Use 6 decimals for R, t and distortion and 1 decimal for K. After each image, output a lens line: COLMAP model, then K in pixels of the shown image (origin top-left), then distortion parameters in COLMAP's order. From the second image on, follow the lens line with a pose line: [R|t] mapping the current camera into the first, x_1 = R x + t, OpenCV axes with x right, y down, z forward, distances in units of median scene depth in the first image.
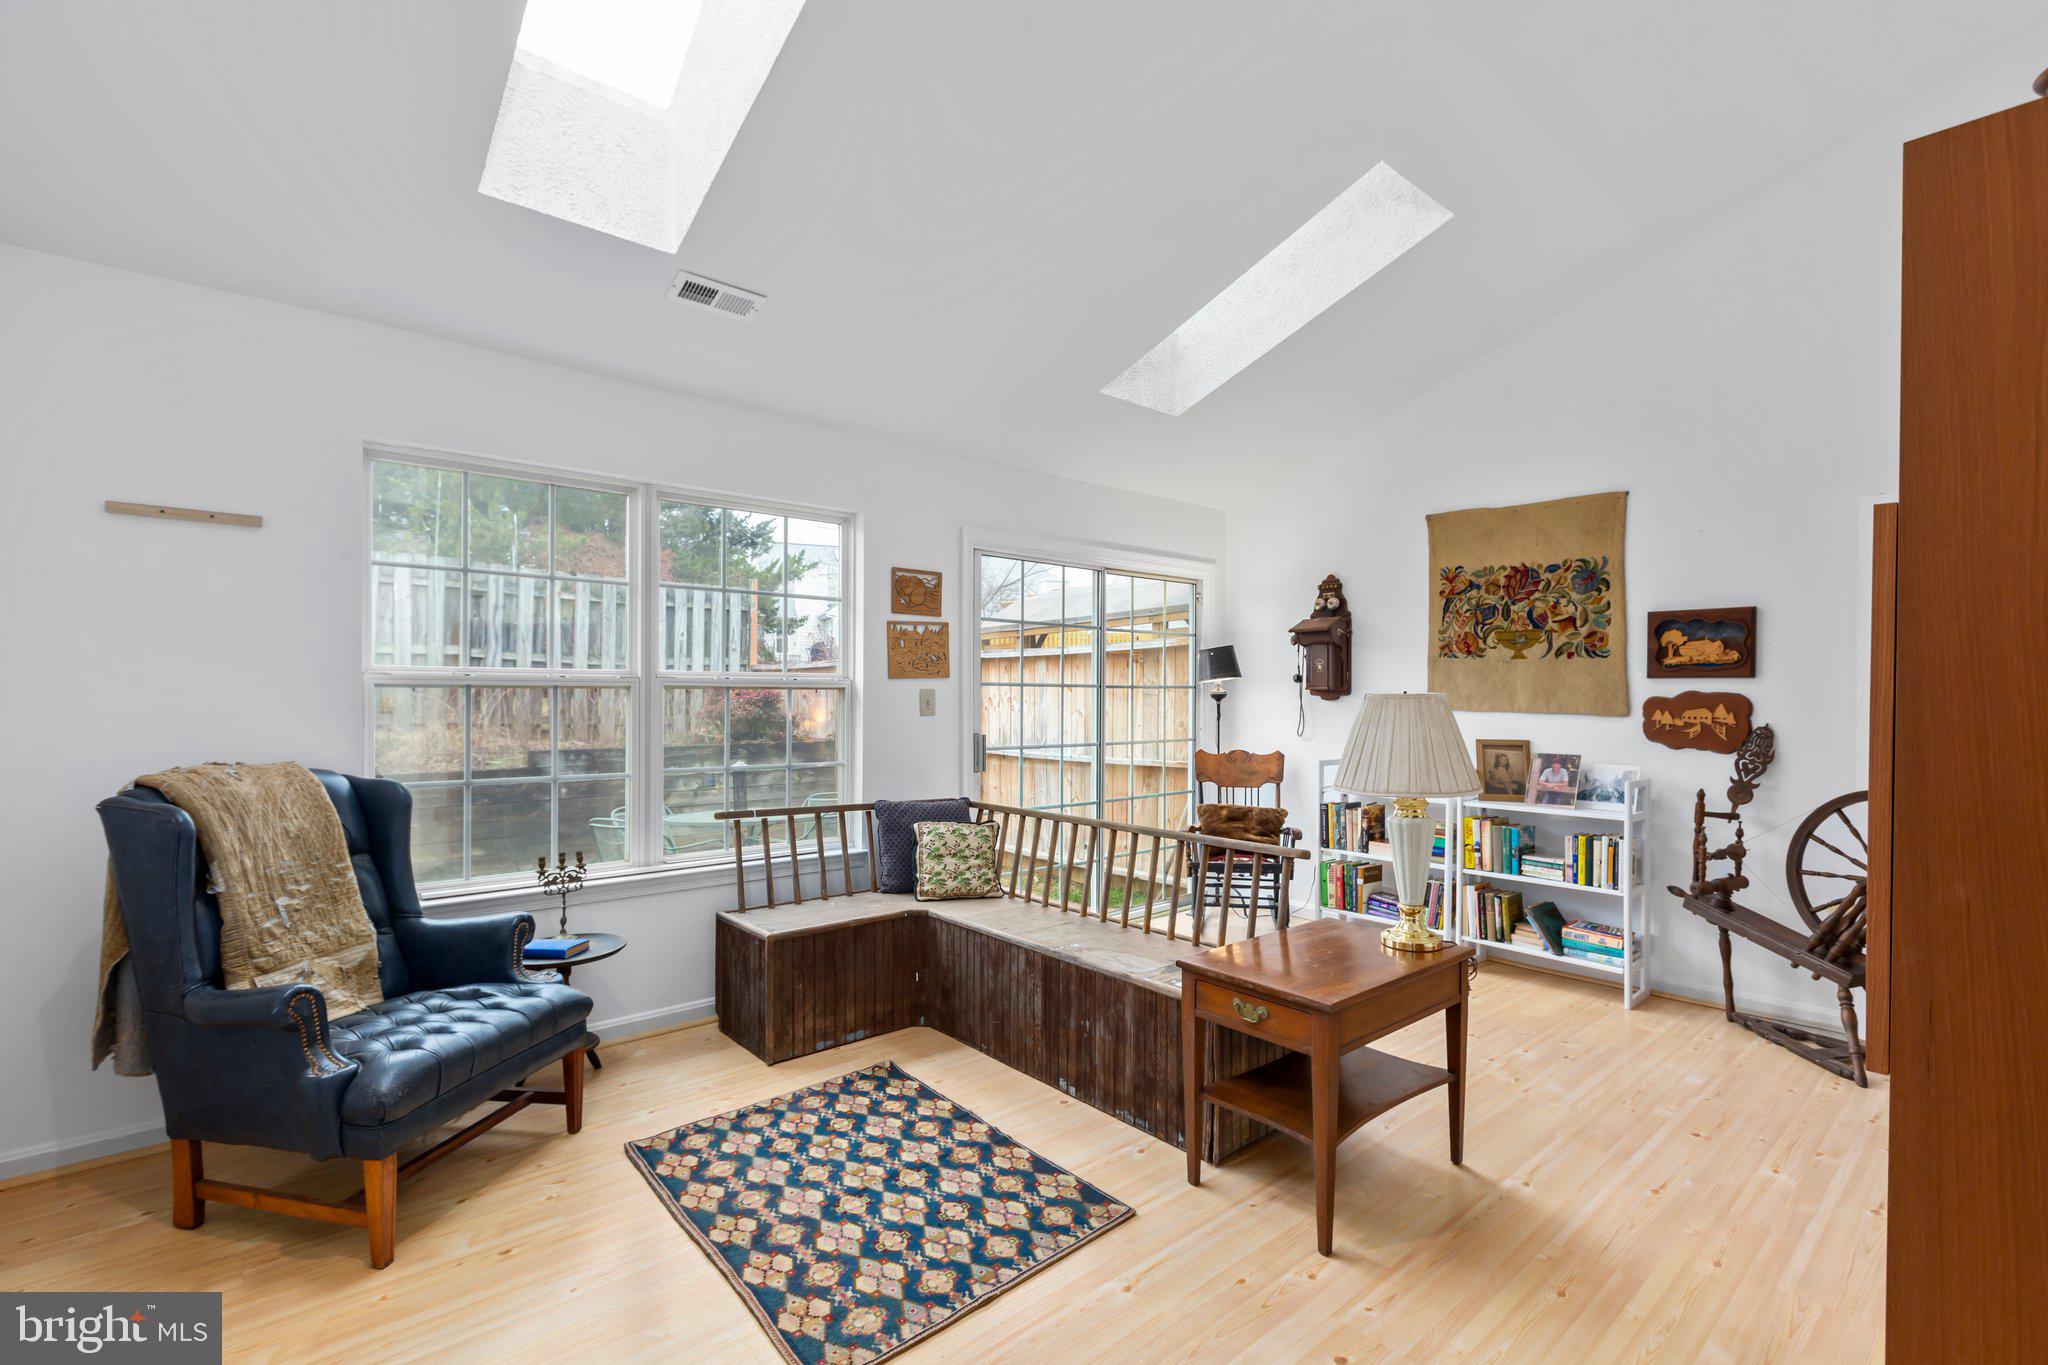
lens RADIAL K [[921.3, 0, 1044.2], [0, 921.3, 707.0], [0, 0, 1]] dist [-0.005409, -0.000082]
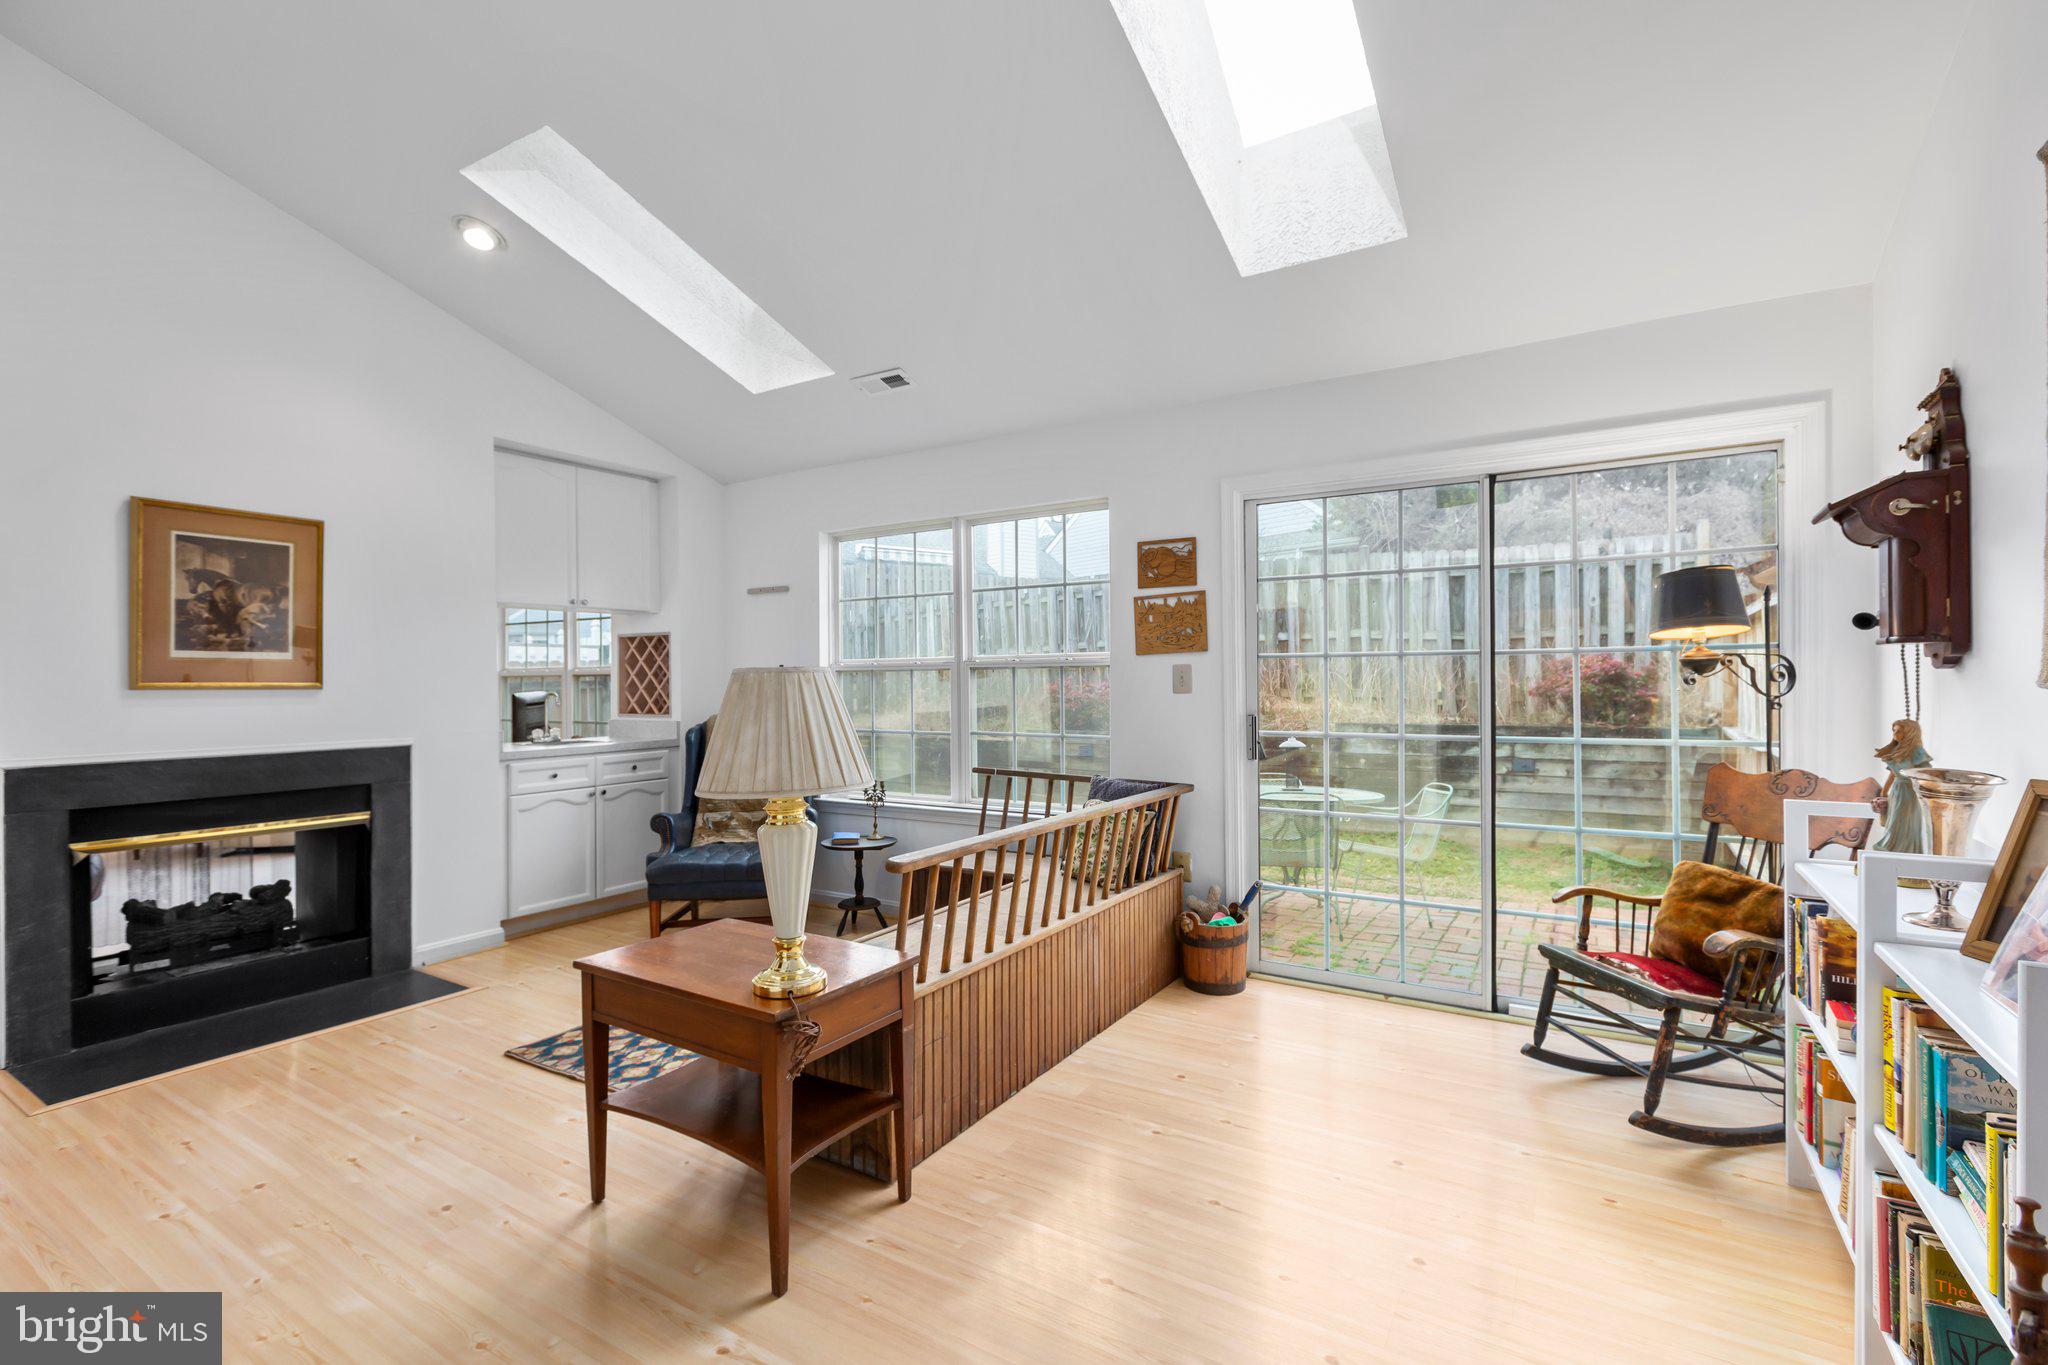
lens RADIAL K [[921.3, 0, 1010.6], [0, 921.3, 681.4], [0, 0, 1]] dist [-0.005409, -0.000082]
pose [[0.281307, -0.002553, -0.959614, 0.724761], [0.001634, 0.999996, -0.002181, -0.000871], [0.959616, -0.000954, 0.281310, 0.575715]]
